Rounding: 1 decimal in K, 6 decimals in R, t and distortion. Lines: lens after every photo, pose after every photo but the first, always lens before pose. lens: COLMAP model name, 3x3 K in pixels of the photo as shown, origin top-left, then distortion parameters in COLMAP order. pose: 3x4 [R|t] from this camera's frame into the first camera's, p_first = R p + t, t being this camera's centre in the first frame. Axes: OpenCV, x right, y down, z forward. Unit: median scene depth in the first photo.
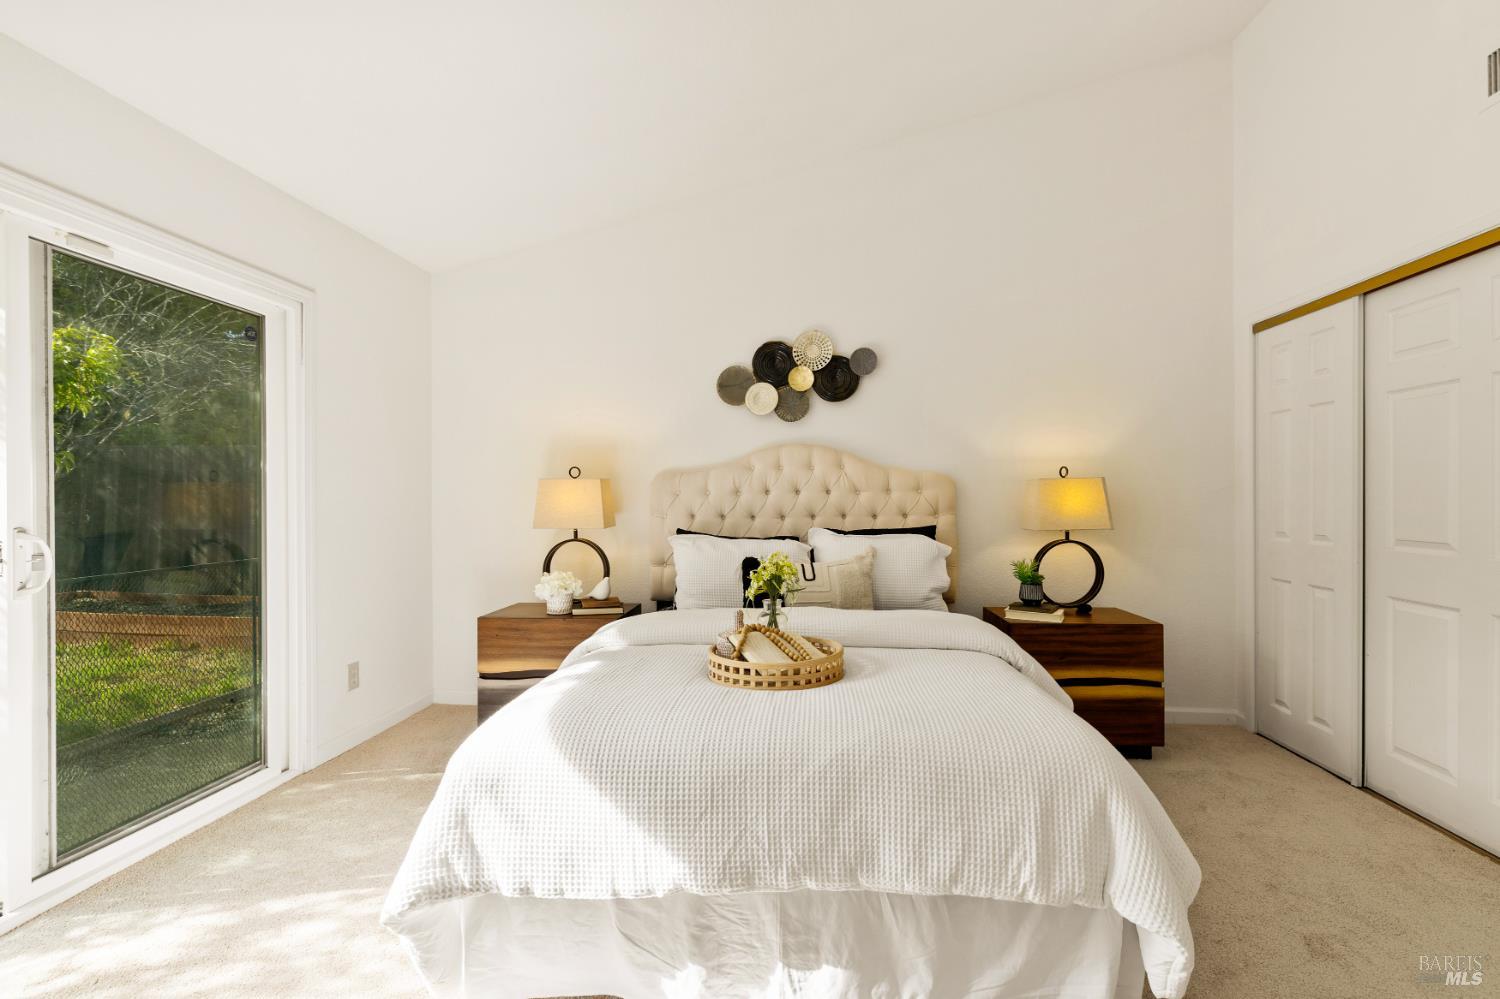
lens RADIAL K [[649.2, 0, 743.8], [0, 649.2, 492.3], [0, 0, 1]] dist [0.001806, 0.000446]
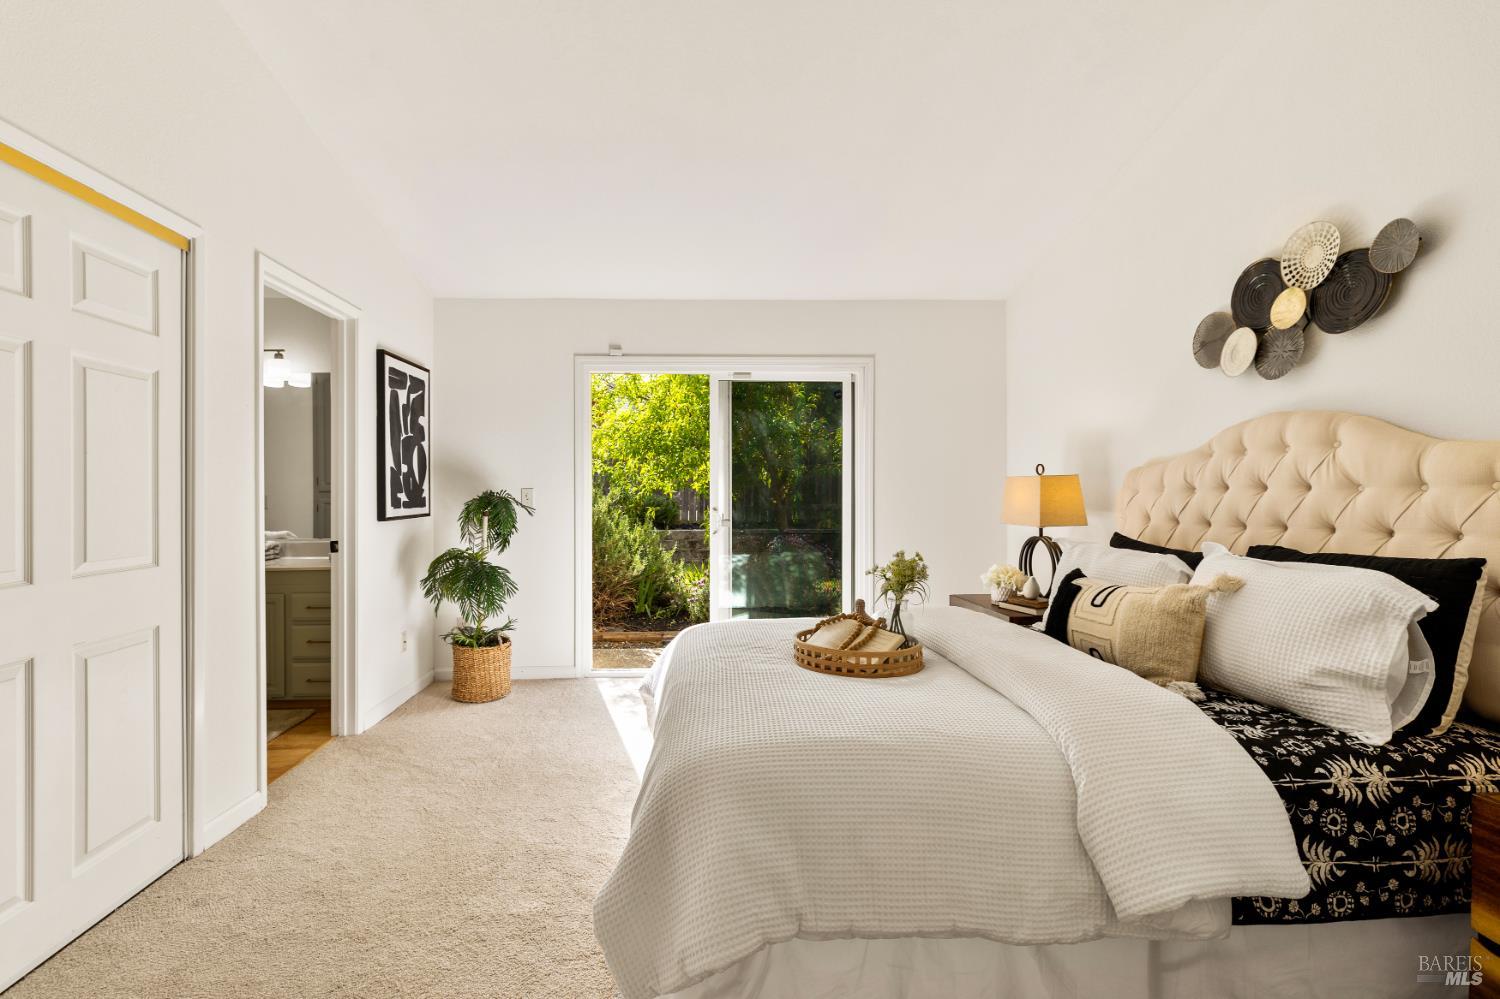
lens RADIAL K [[649.2, 0, 743.8], [0, 649.2, 492.3], [0, 0, 1]] dist [0.001806, 0.000446]
pose [[0.165551, 0.000767, -0.986201, 0.622969], [0.009521, 0.999952, 0.002376, -0.002520], [0.986155, -0.009783, 0.165536, 0.372479]]
